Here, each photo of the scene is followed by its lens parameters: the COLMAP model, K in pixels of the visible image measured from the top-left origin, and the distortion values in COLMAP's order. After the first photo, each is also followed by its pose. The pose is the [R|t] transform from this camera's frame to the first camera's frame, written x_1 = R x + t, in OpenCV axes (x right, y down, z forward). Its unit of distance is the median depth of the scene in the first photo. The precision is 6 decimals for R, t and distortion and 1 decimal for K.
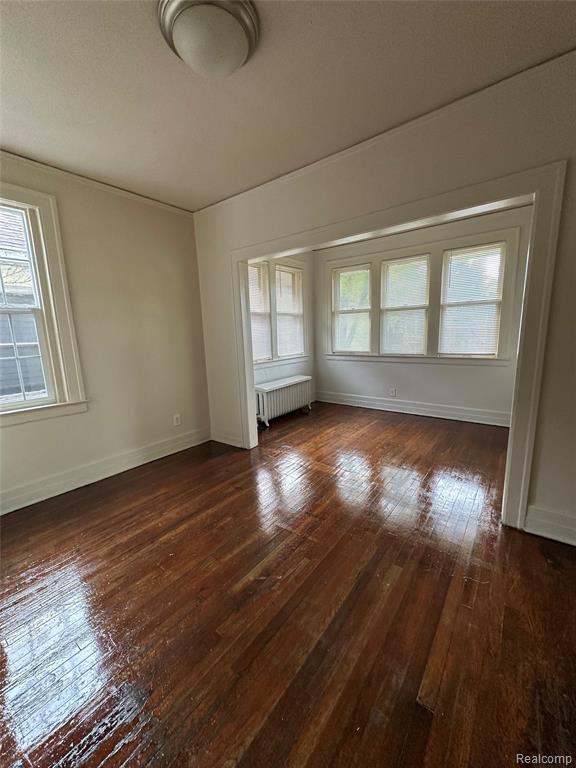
lens RADIAL K [[305.5, 0, 287.7], [0, 305.5, 382.0], [0, 0, 1]] dist [-0.001916, 0.000594]
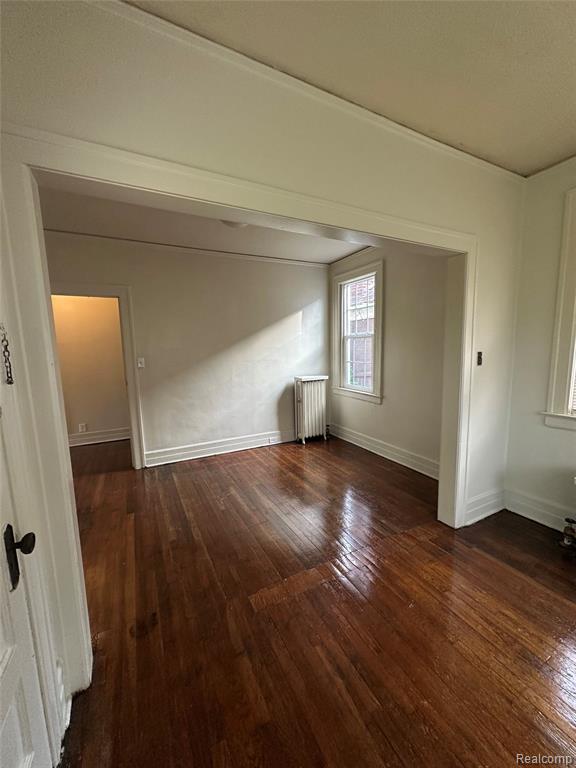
lens RADIAL K [[305.5, 0, 287.7], [0, 305.5, 385.3], [0, 0, 1]] dist [-0.001916, 0.000594]
pose [[-0.425626, 0.152677, -0.891926, 0.534550], [-0.112302, 0.969131, 0.219483, -0.173313], [0.897904, 0.193583, -0.395341, 0.799414]]
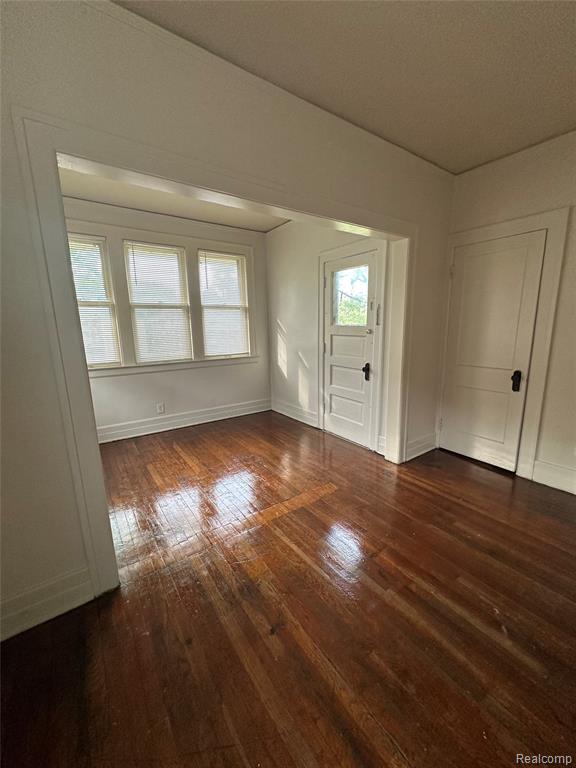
lens RADIAL K [[305.5, 0, 285.1], [0, 305.5, 385.1], [0, 0, 1]] dist [-0.001916, 0.000594]
pose [[0.297681, -0.158554, 0.941407, -0.387927], [0.165172, 0.979794, 0.112790, -0.078395], [-0.940268, 0.121918, 0.317854, 0.510760]]
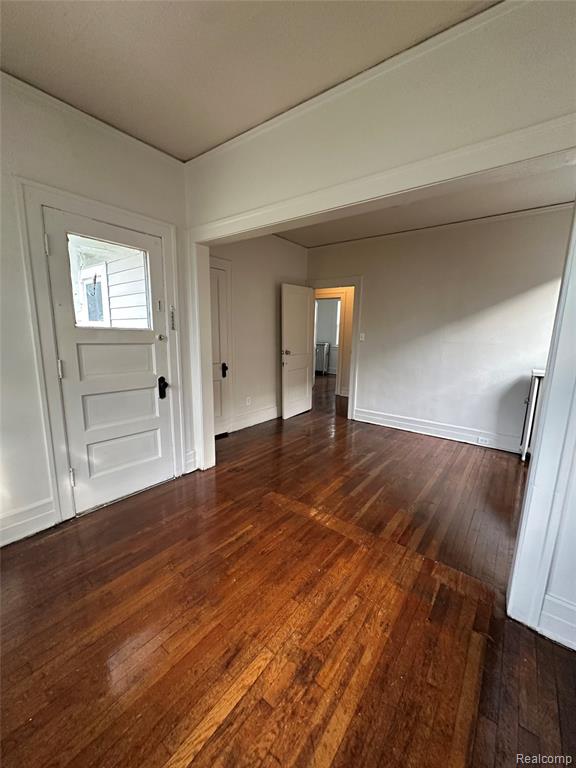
lens RADIAL K [[305.5, 0, 289.8], [0, 305.5, 385.8], [0, 0, 1]] dist [-0.001916, 0.000594]
pose [[-0.999929, 0.011886, -0.001105, 0.174214], [0.010832, 0.942318, 0.334545, -0.202894], [0.005017, 0.334509, -0.942379, 1.168359]]
